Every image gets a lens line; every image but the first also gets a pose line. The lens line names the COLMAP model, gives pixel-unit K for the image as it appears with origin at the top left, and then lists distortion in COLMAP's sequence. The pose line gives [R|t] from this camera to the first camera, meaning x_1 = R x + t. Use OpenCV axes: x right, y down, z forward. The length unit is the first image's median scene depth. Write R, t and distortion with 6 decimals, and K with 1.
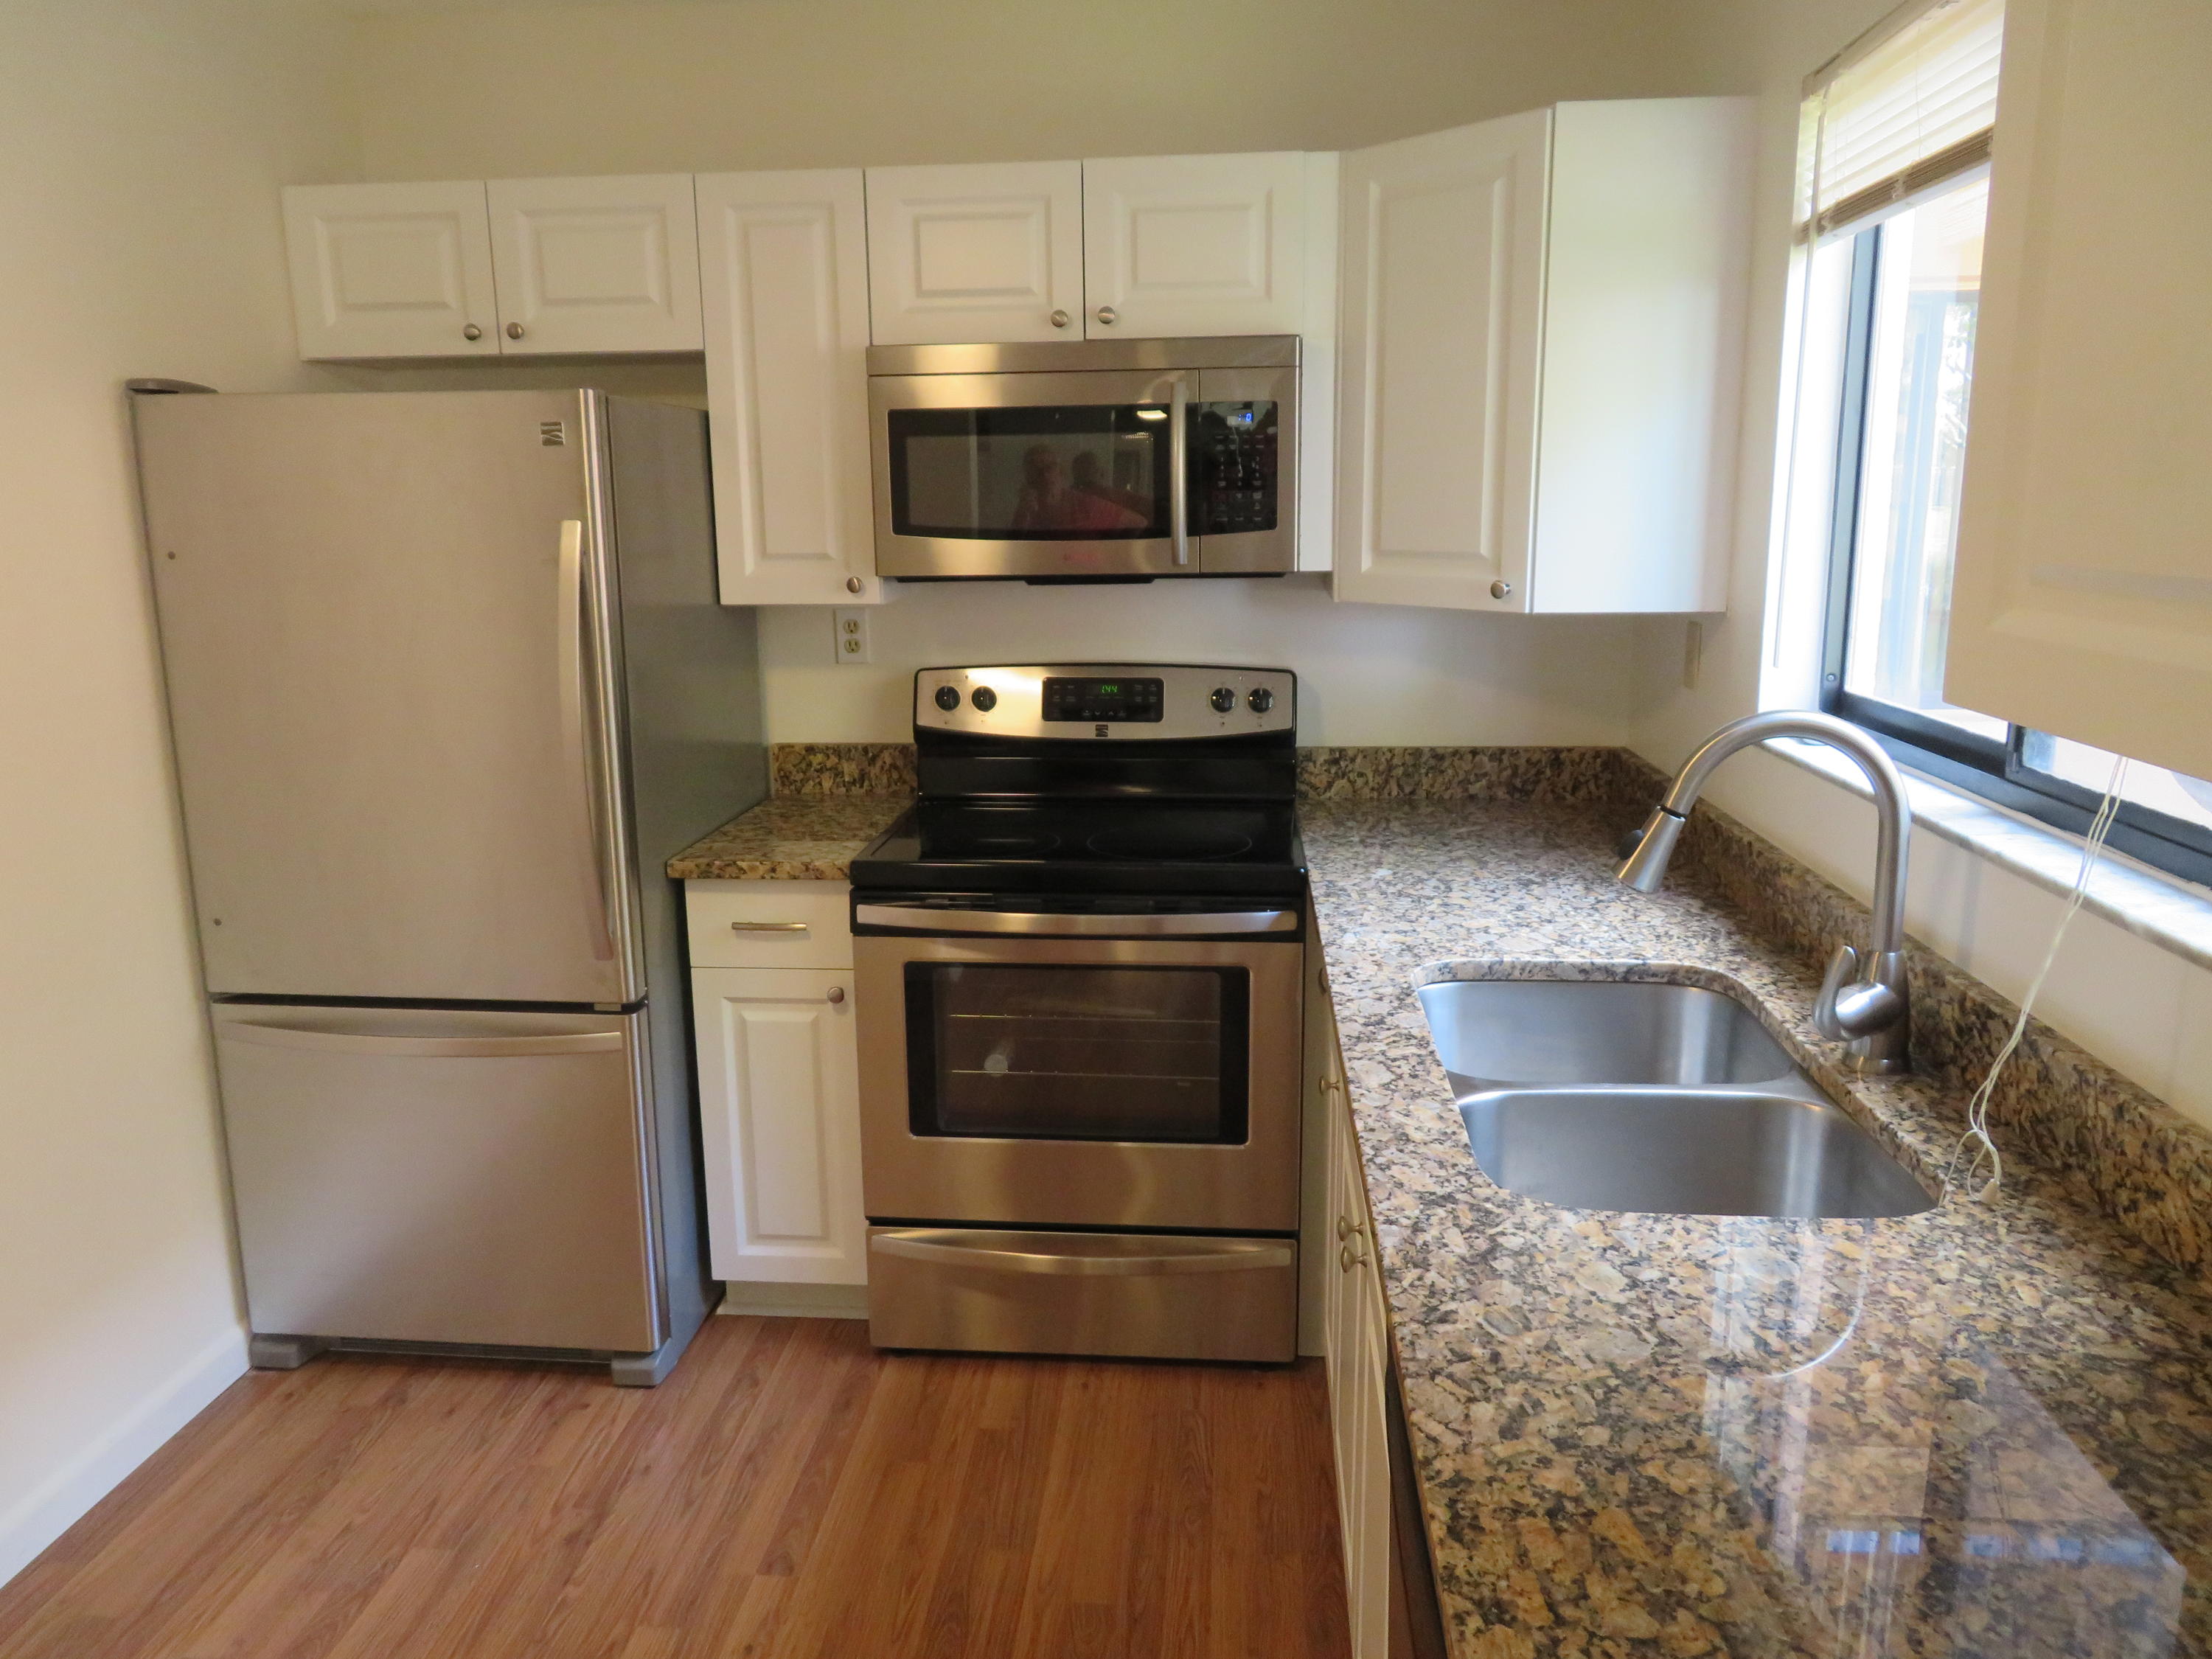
lens RADIAL K [[1588.4, 0, 1106.0], [0, 1588.4, 829.5], [0, 0, 1]] dist [-0.005355, 0.009007]
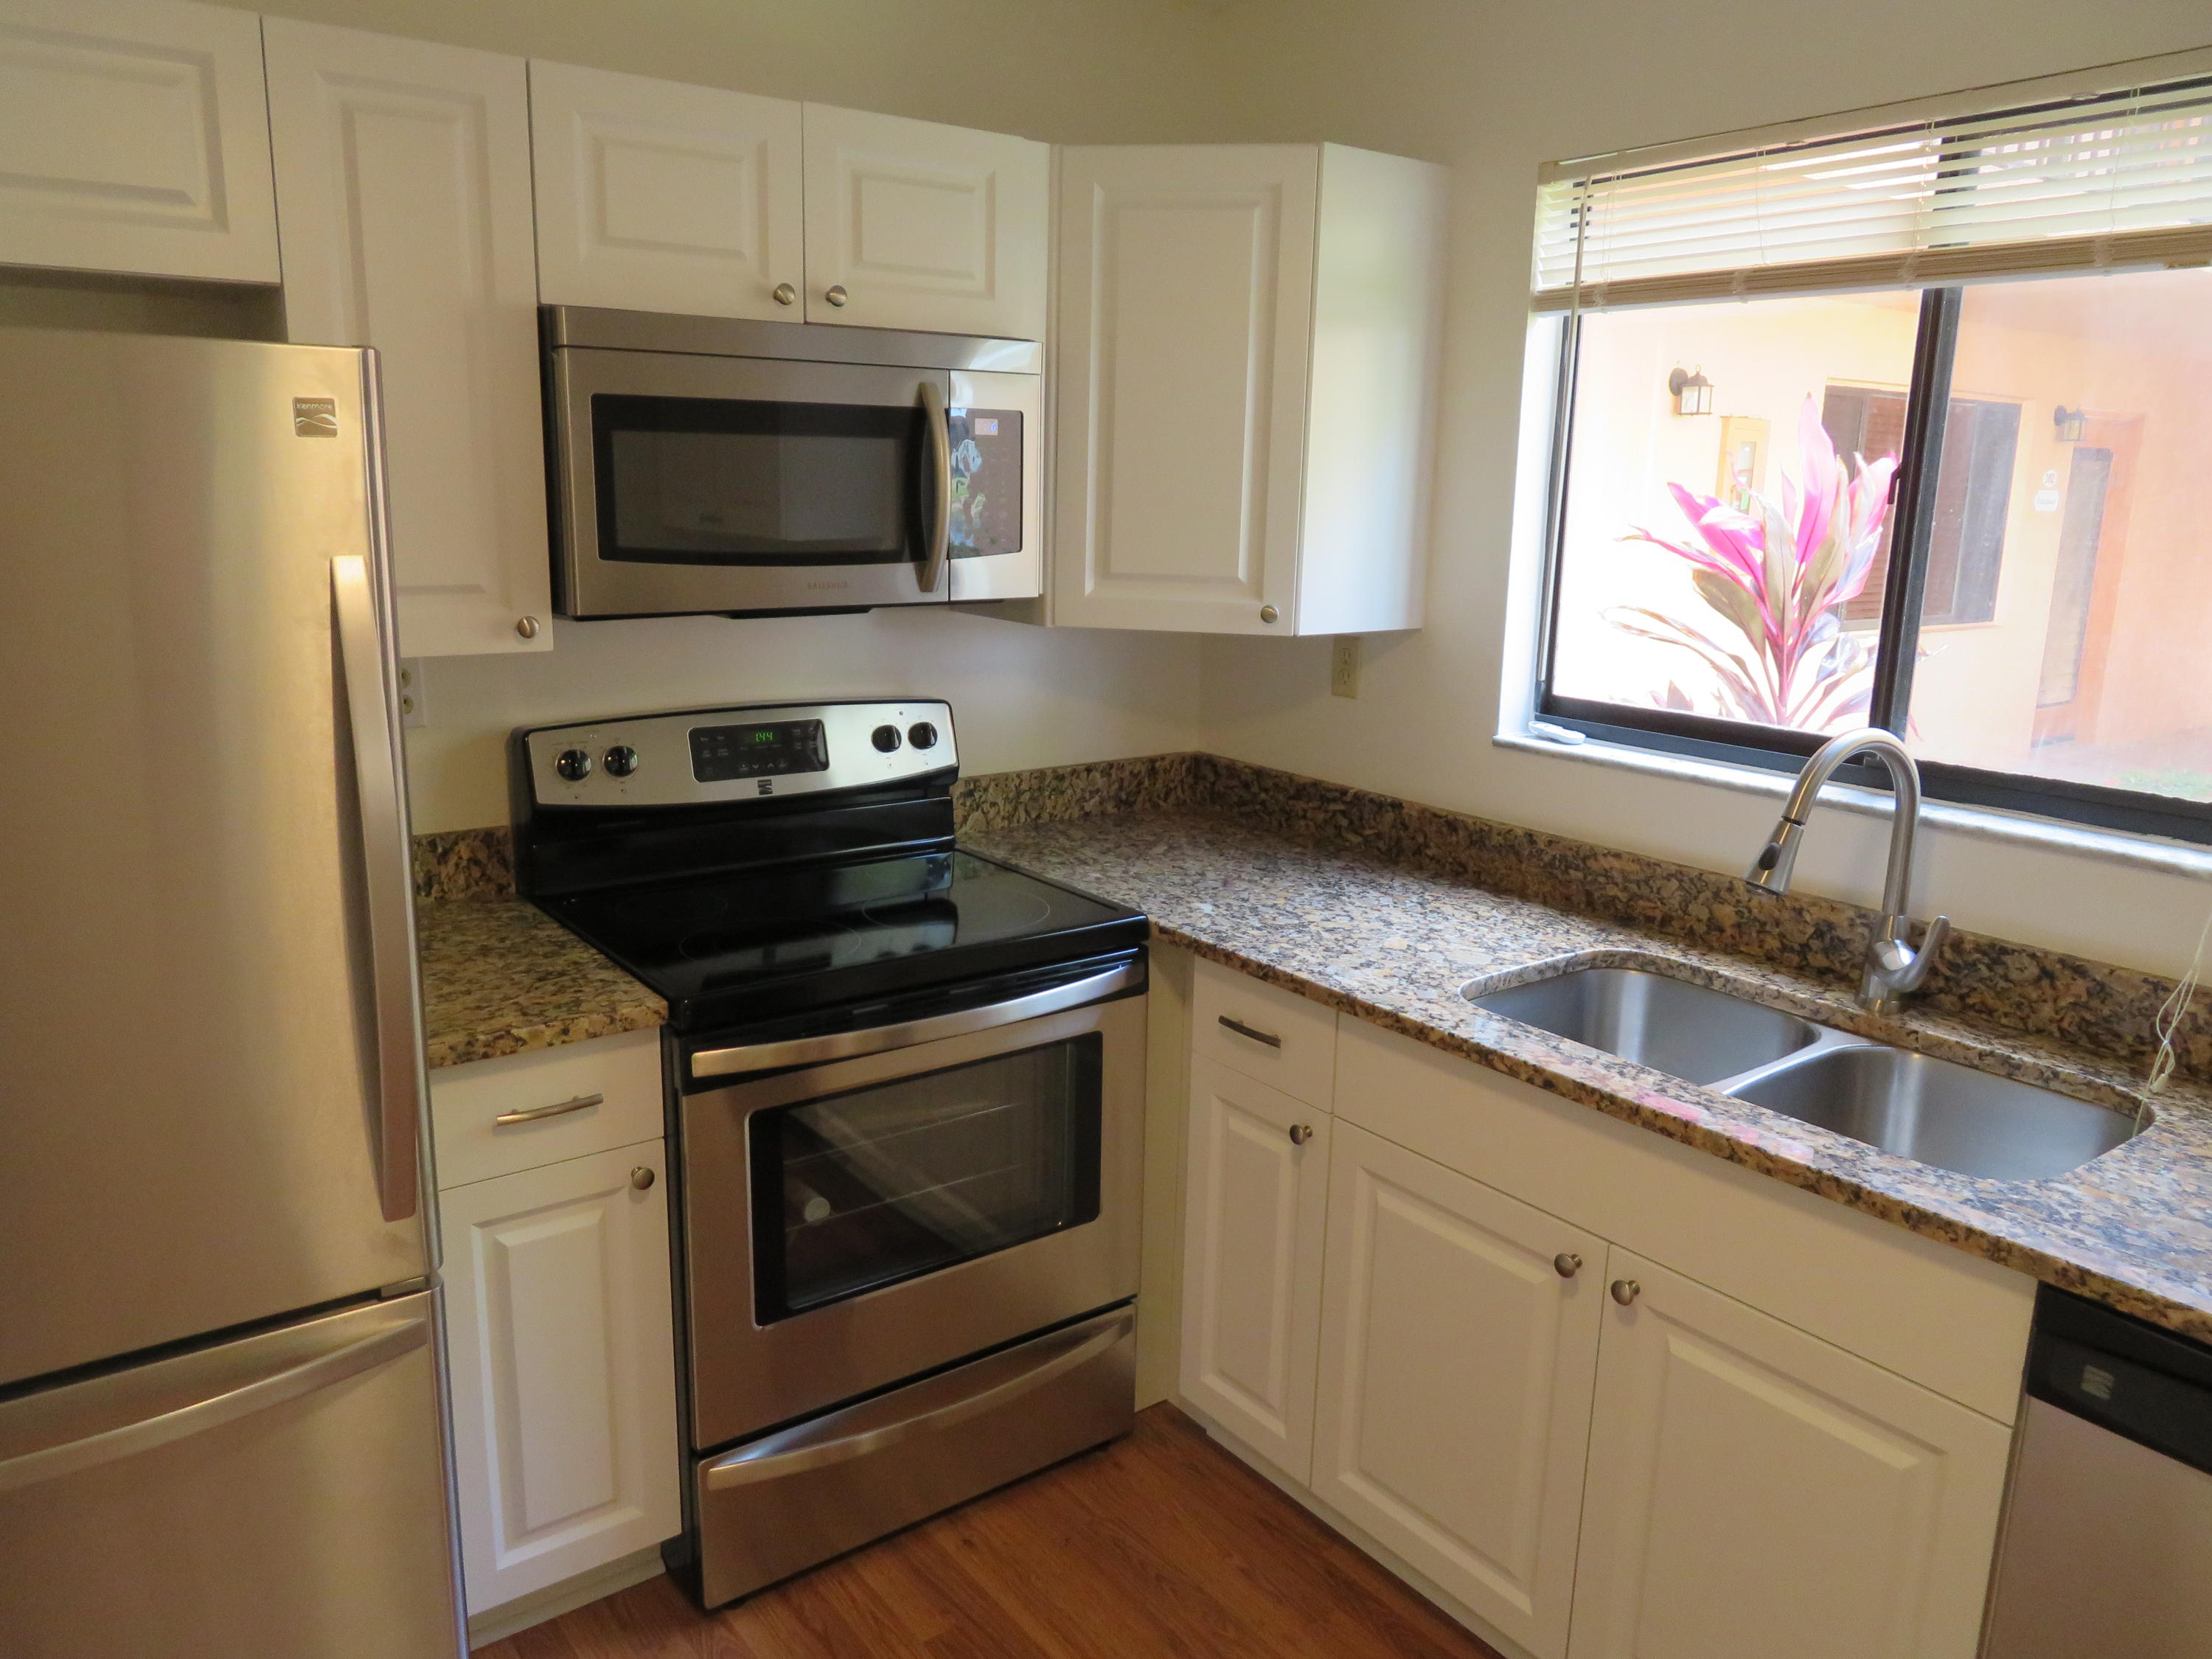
lens RADIAL K [[1588.4, 0, 1106.0], [0, 1588.4, 829.5], [0, 0, 1]] dist [-0.005355, 0.009007]
pose [[0.743177, -0.120561, 0.658144, -0.461261], [0.107274, 0.992378, 0.060653, -0.077887], [-0.660439, 0.025526, 0.750445, 0.276380]]
